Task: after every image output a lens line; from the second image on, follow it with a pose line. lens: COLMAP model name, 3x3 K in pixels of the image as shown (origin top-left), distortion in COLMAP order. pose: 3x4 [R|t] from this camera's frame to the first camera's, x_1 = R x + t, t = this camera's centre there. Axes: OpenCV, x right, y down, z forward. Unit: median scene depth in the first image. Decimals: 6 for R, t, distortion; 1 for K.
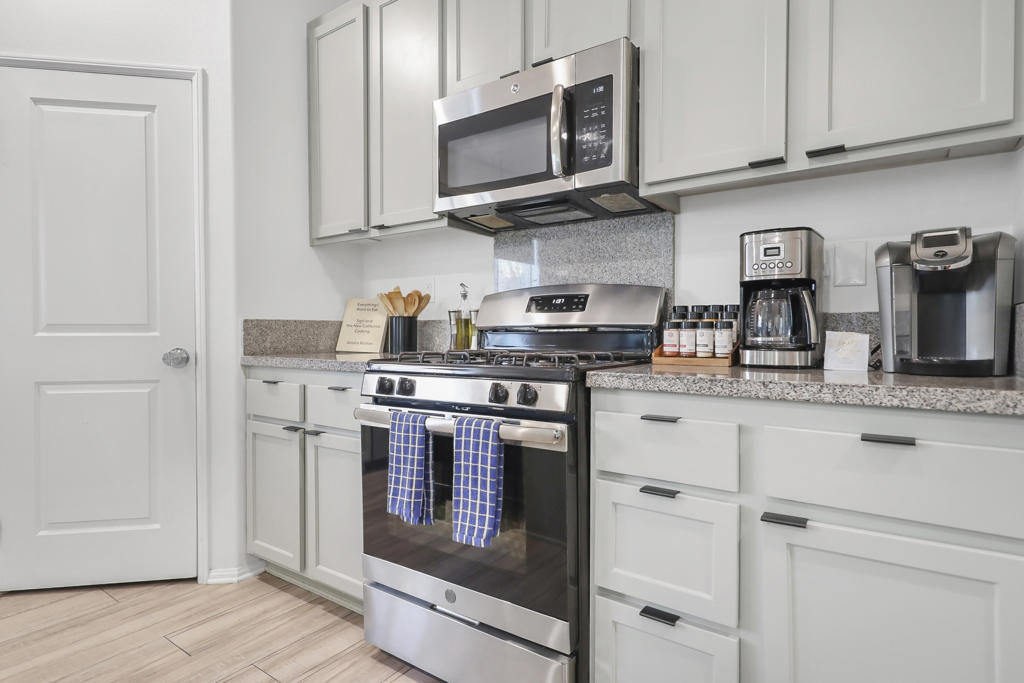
lens RADIAL K [[557.7, 0, 512.0], [0, 557.7, 341.5], [0, 0, 1]] dist [0.028679, 0.000112]
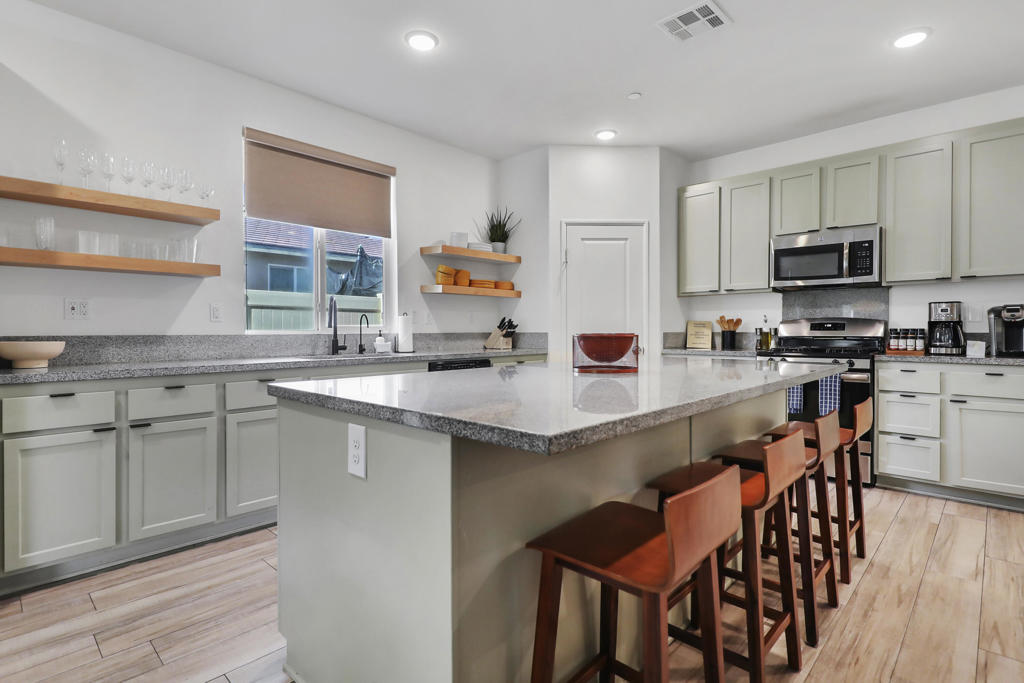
lens RADIAL K [[508.1, 0, 512.0], [0, 508.1, 341.5], [0, 0, 1]] dist [-0.011142, -0.000179]
pose [[0.988714, 0.003491, -0.149772, -1.103939], [-0.002812, 0.999985, 0.004746, -0.017894], [0.149787, -0.004271, 0.988709, -1.525255]]
